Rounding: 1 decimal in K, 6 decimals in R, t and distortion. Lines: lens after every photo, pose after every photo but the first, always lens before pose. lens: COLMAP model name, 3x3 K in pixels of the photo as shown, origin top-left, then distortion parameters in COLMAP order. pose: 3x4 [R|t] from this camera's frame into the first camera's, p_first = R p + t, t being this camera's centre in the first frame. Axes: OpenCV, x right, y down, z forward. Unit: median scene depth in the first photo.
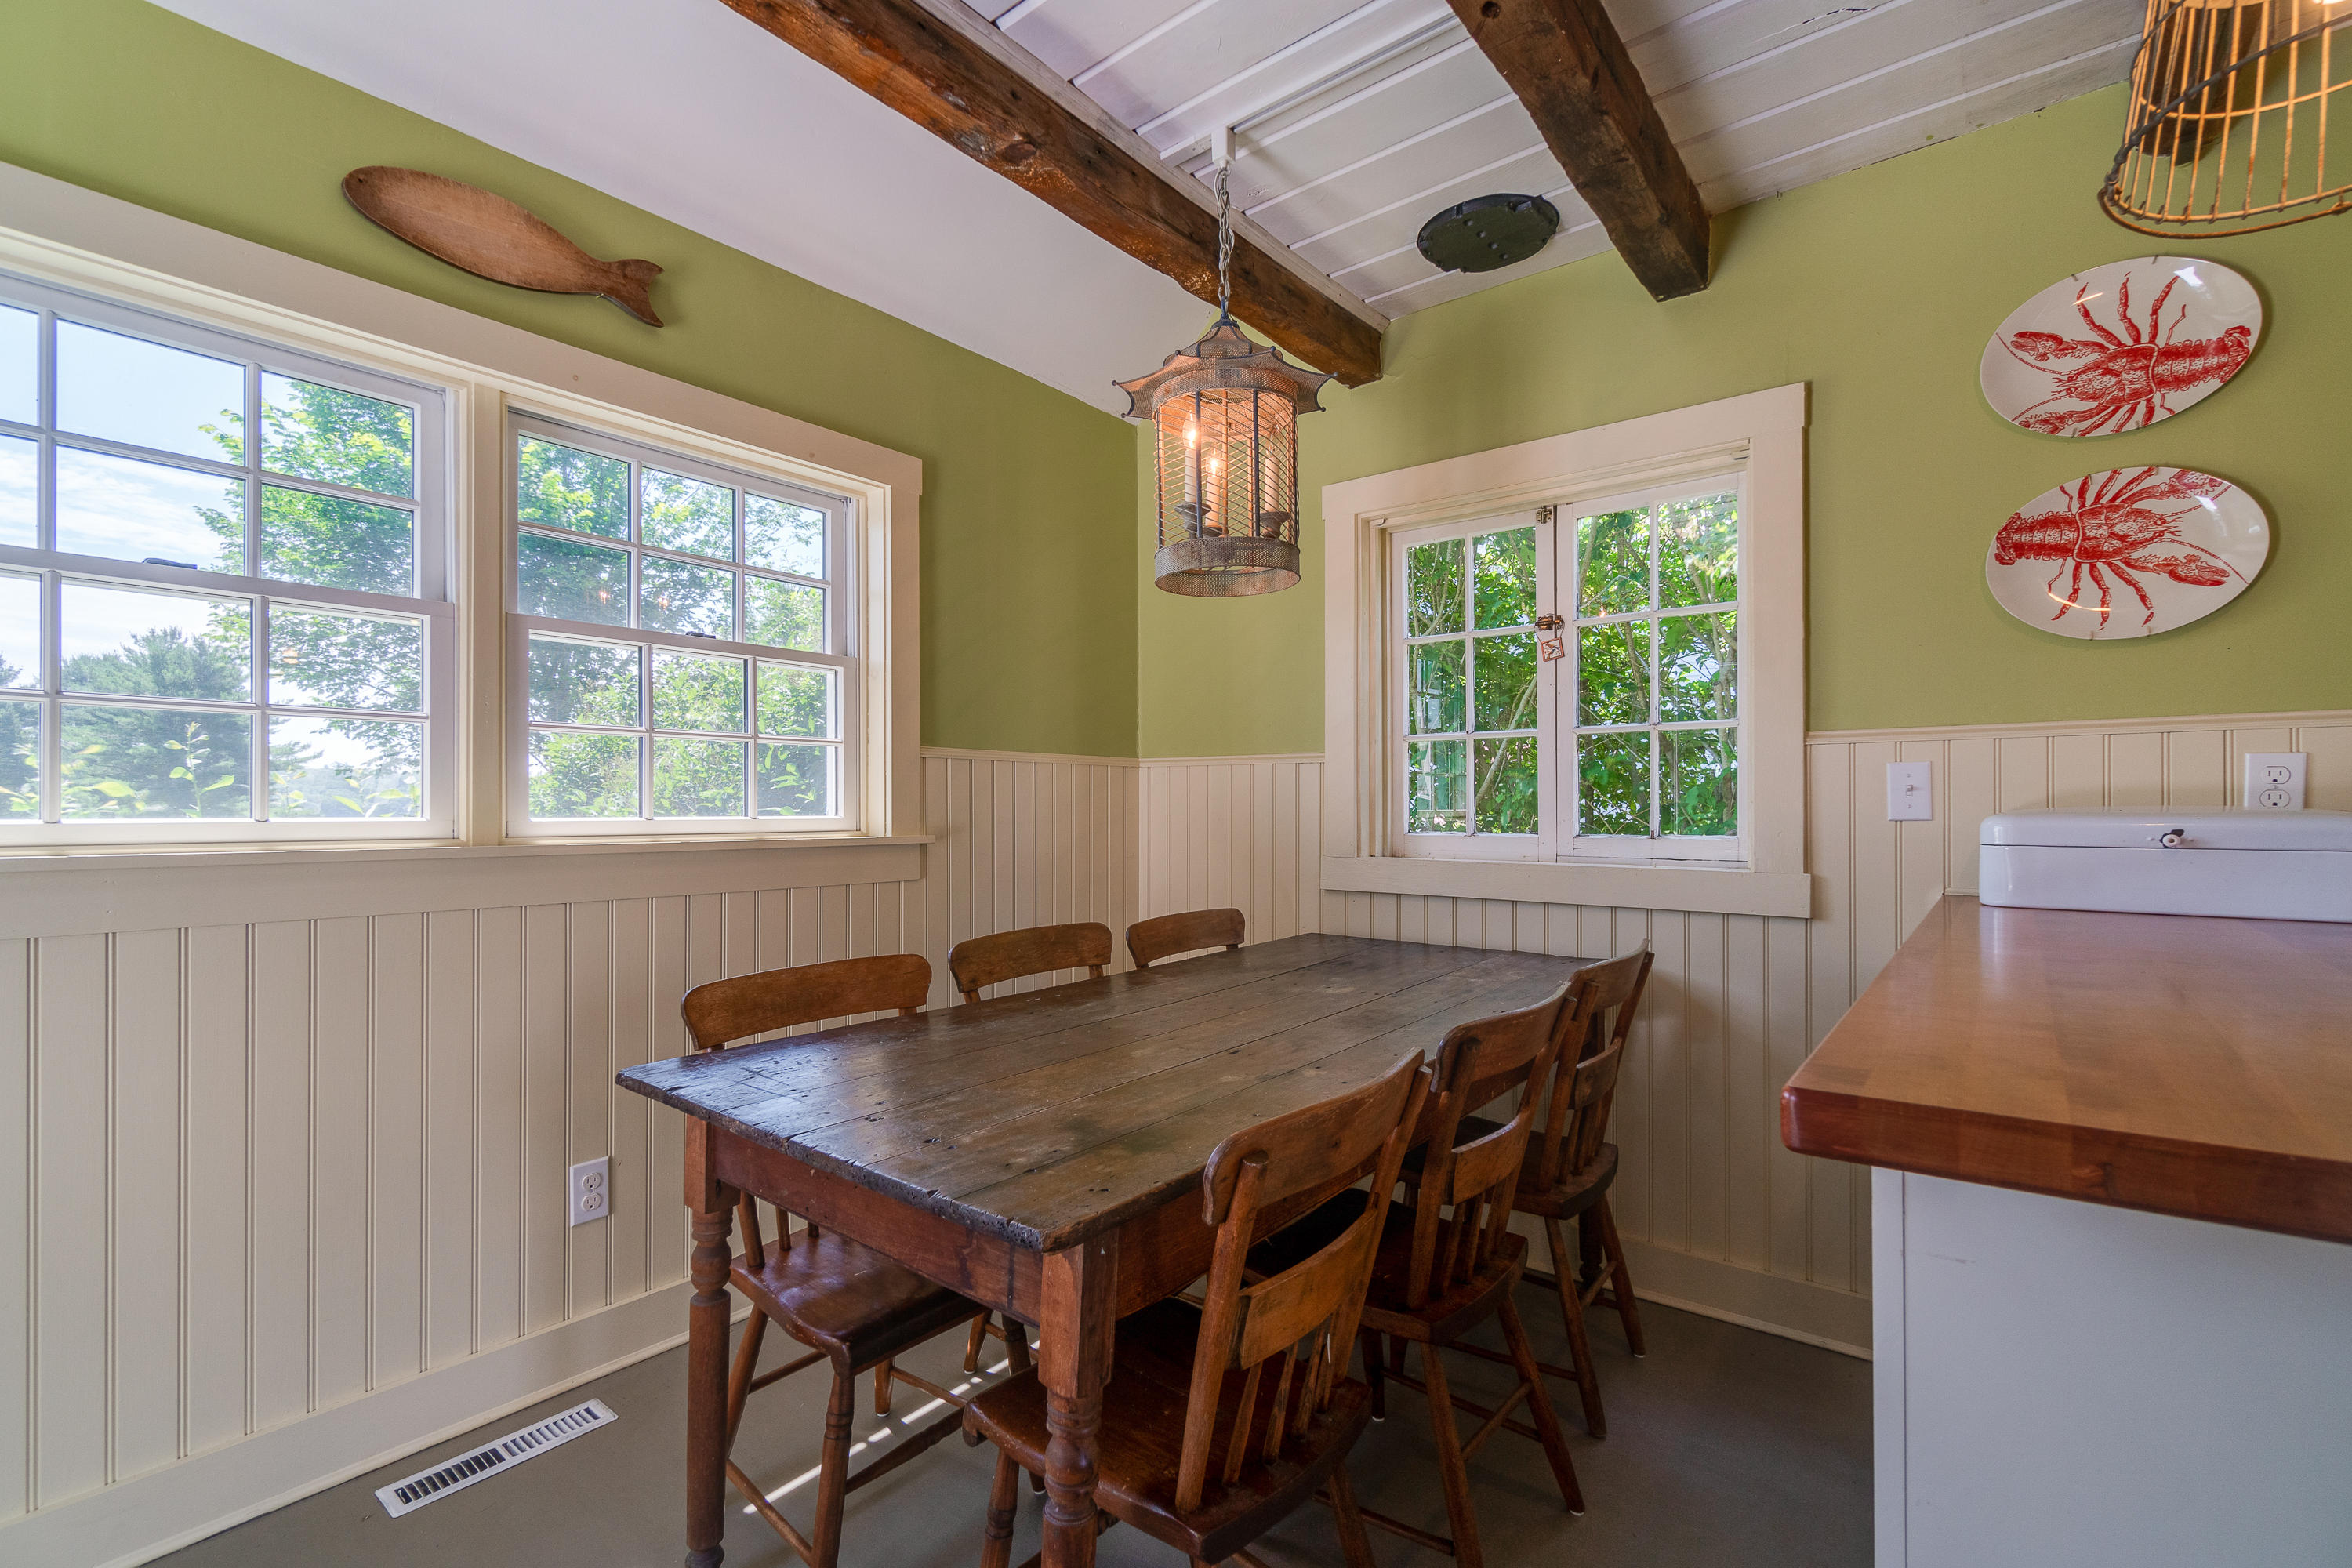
lens RADIAL K [[1067.4, 0, 1161.3], [0, 1067.4, 806.6], [0, 0, 1]] dist [0.001073, 0.000419]
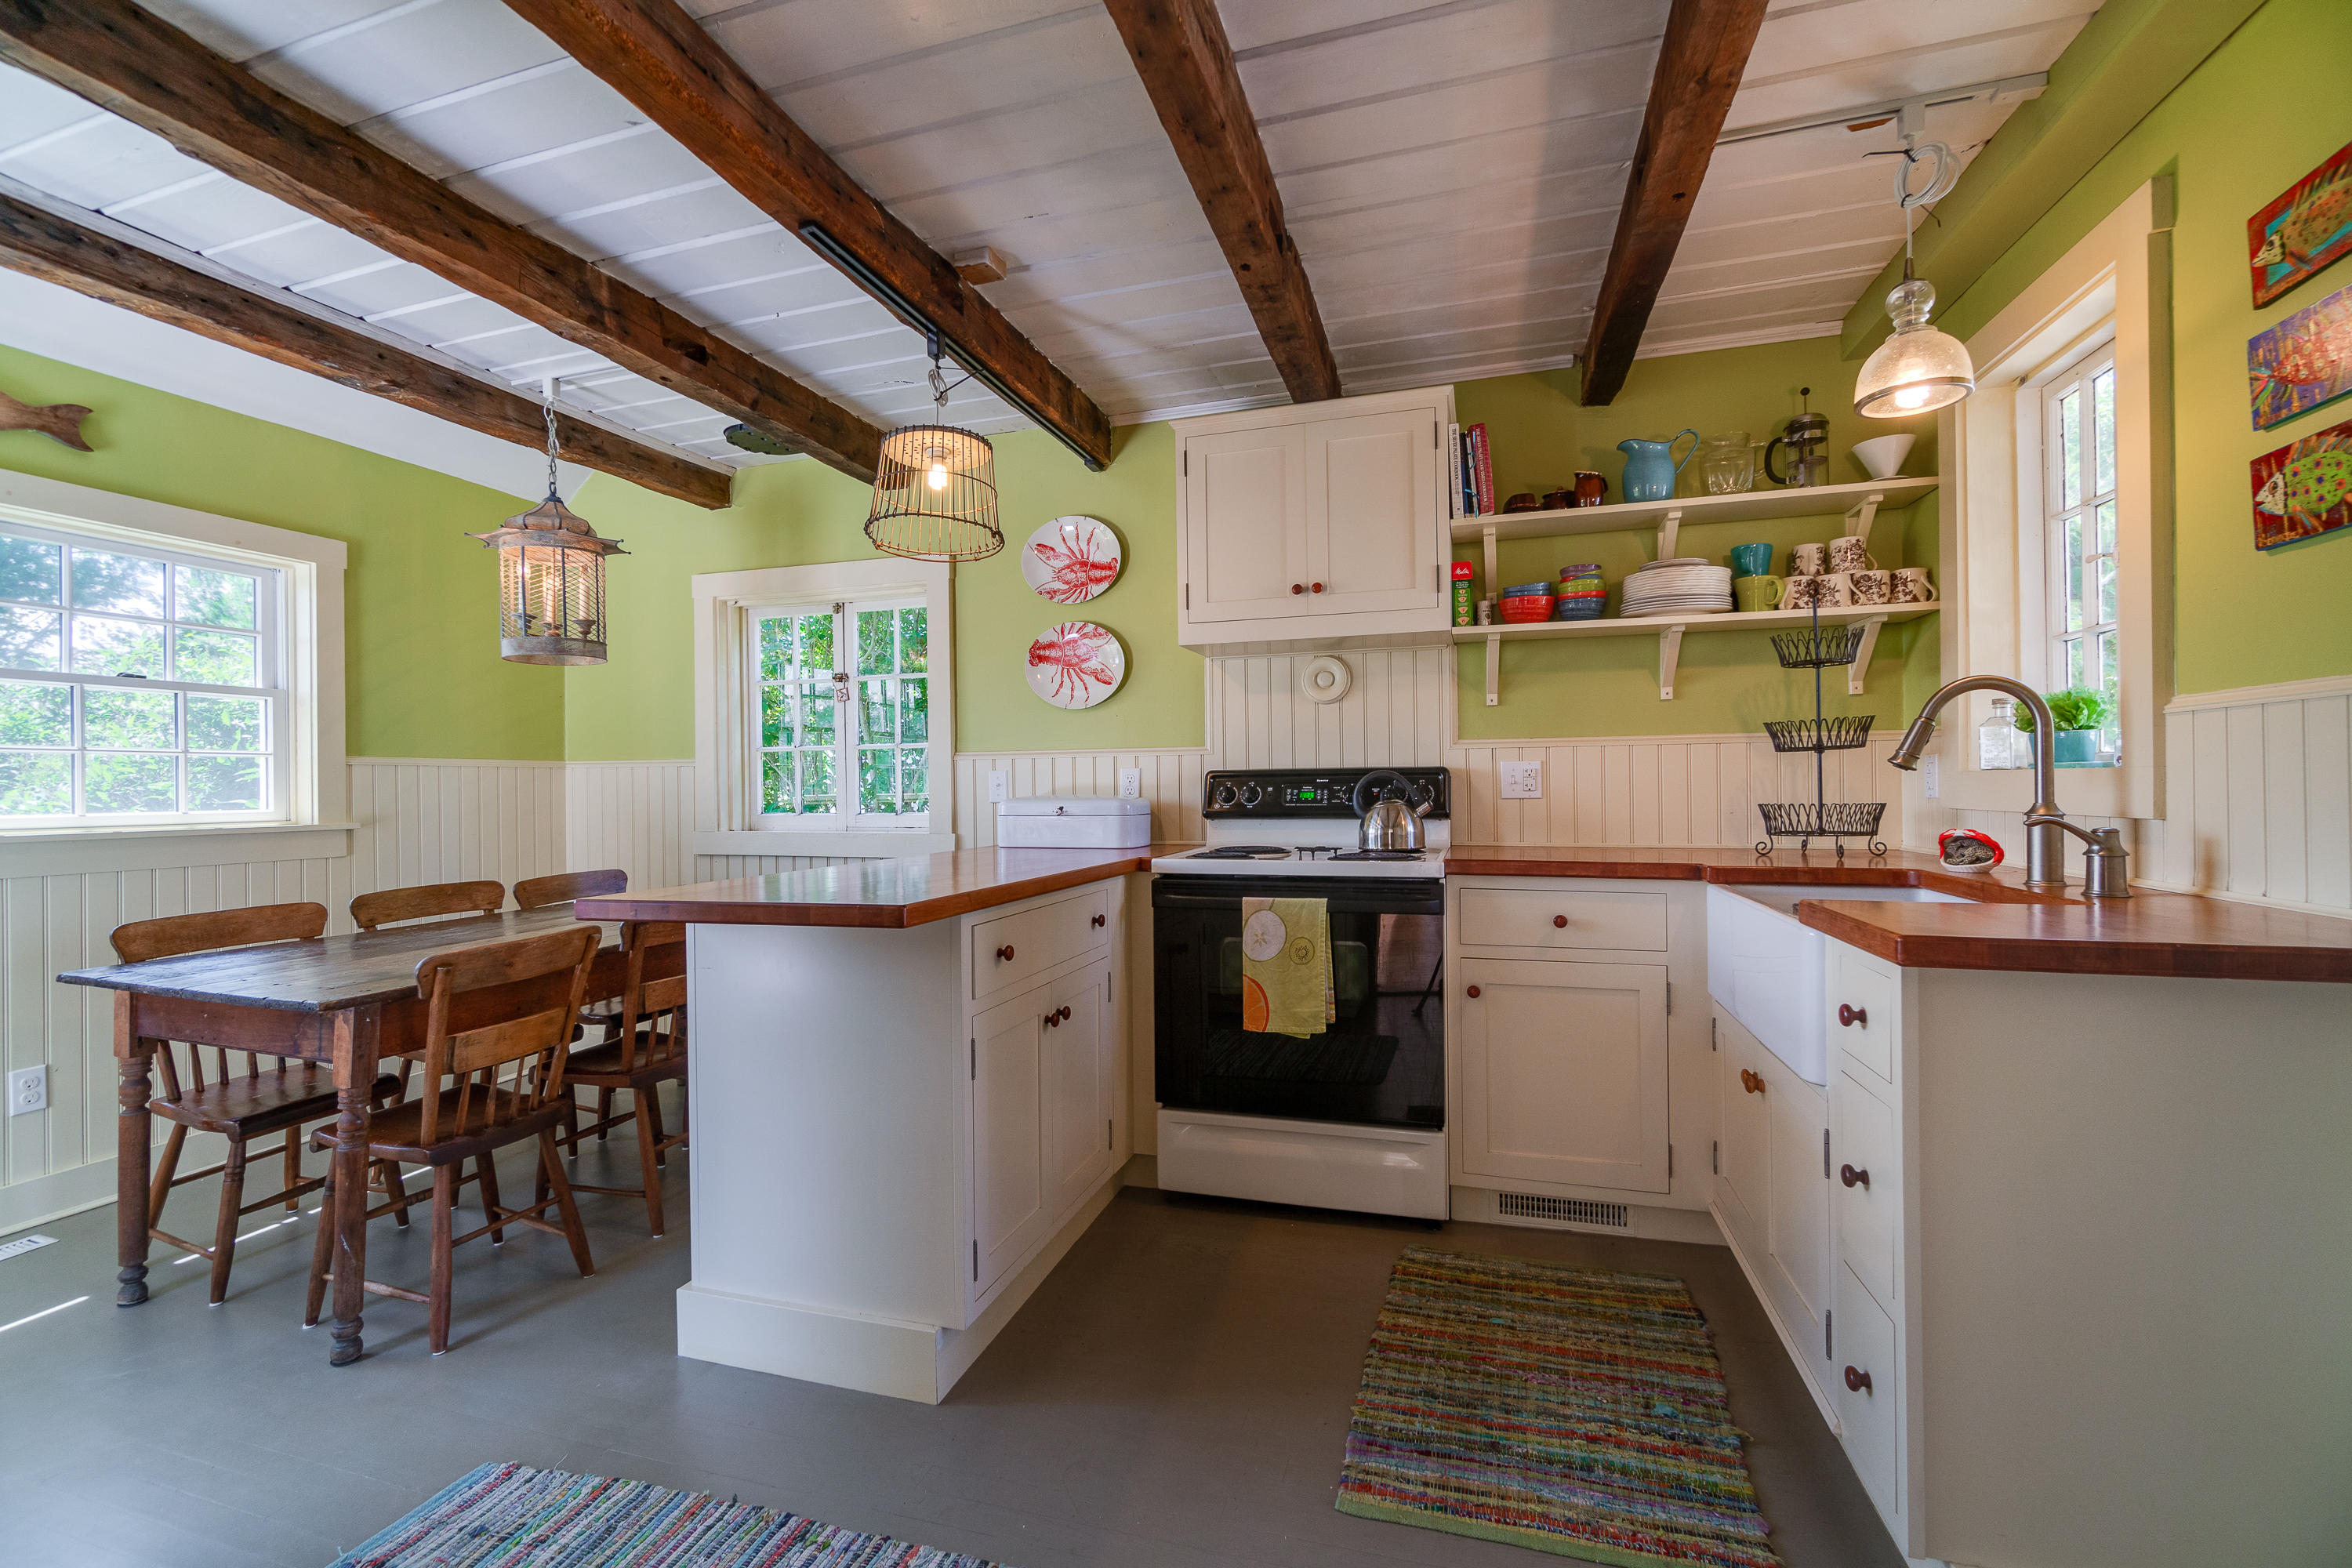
lens RADIAL K [[1010.8, 0, 1169.2], [0, 1010.8, 784.0], [0, 0, 1]] dist [-0.003720, -0.000884]
pose [[0.929227, -0.007946, 0.369424, 0.359858], [0.009149, 0.999957, -0.001506, -0.014165], [-0.369396, 0.004779, 0.929260, -0.753813]]
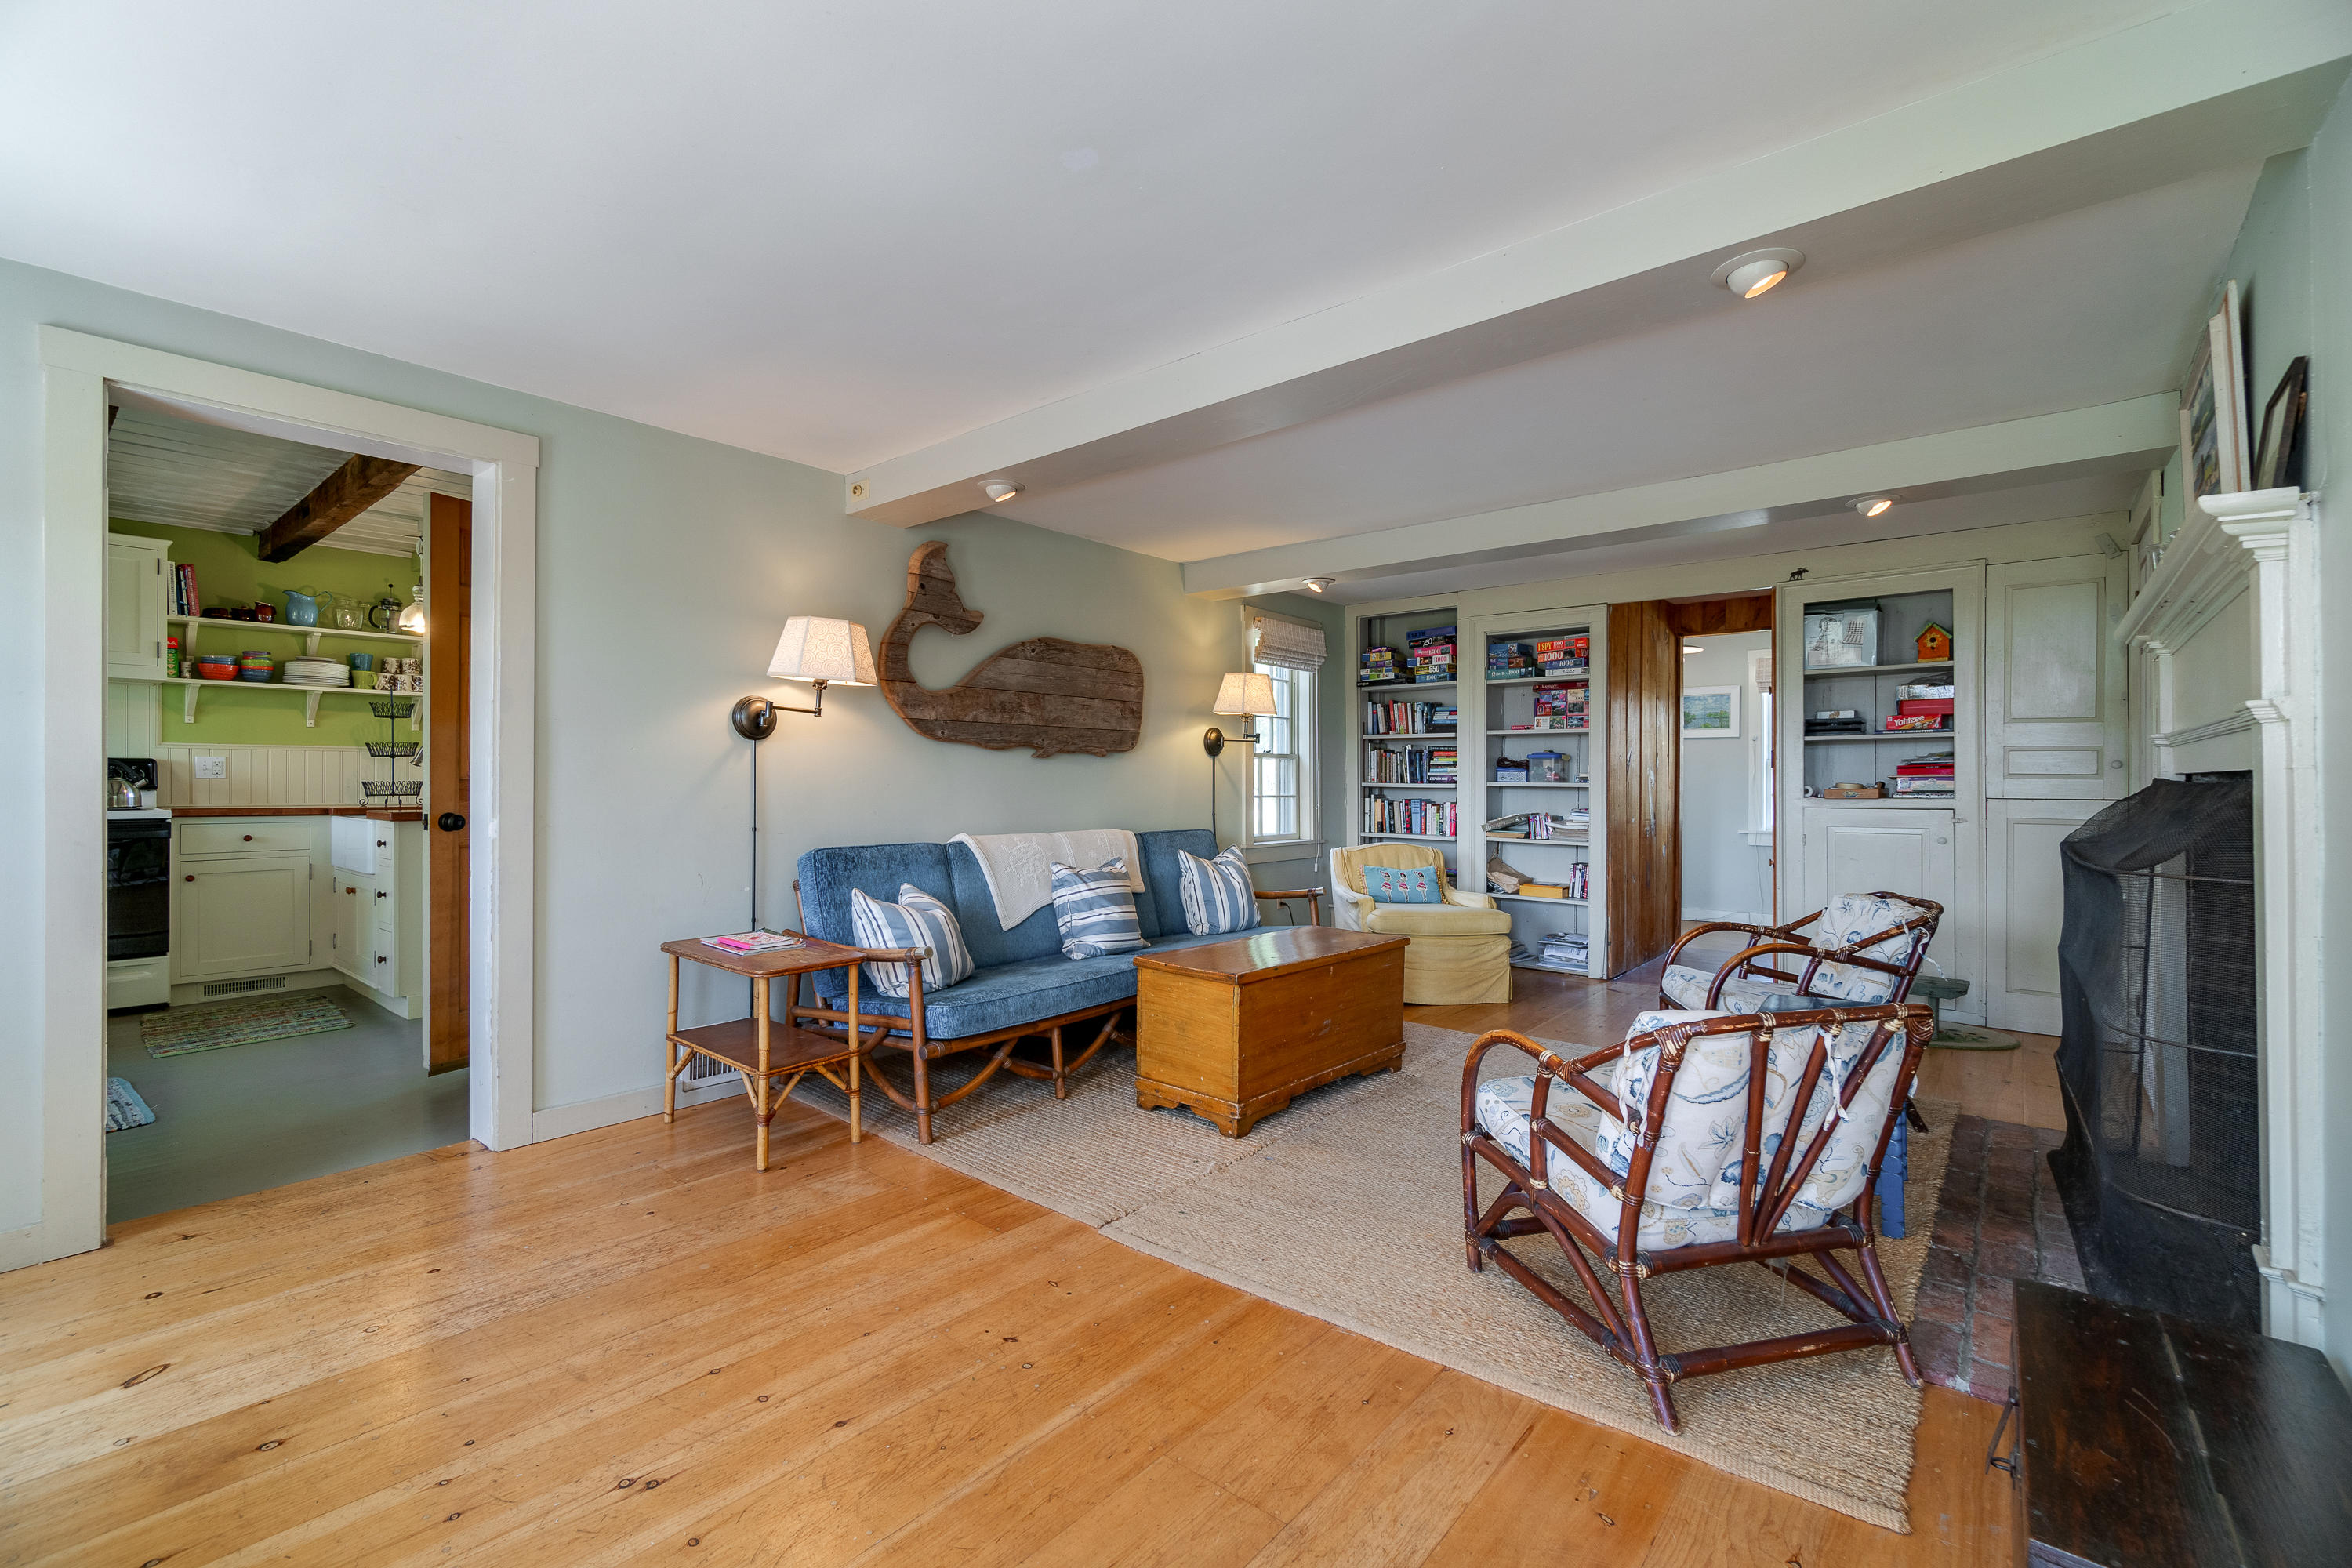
lens RADIAL K [[1010.8, 0, 1172.5], [0, 1010.8, 776.6], [0, 0, 1]] dist [-0.003720, -0.000884]
pose [[0.019386, 0.003596, 0.999806, -1.211665], [-0.002978, 0.999989, -0.003539, 0.007897], [-0.999808, -0.002909, 0.019396, -2.136910]]
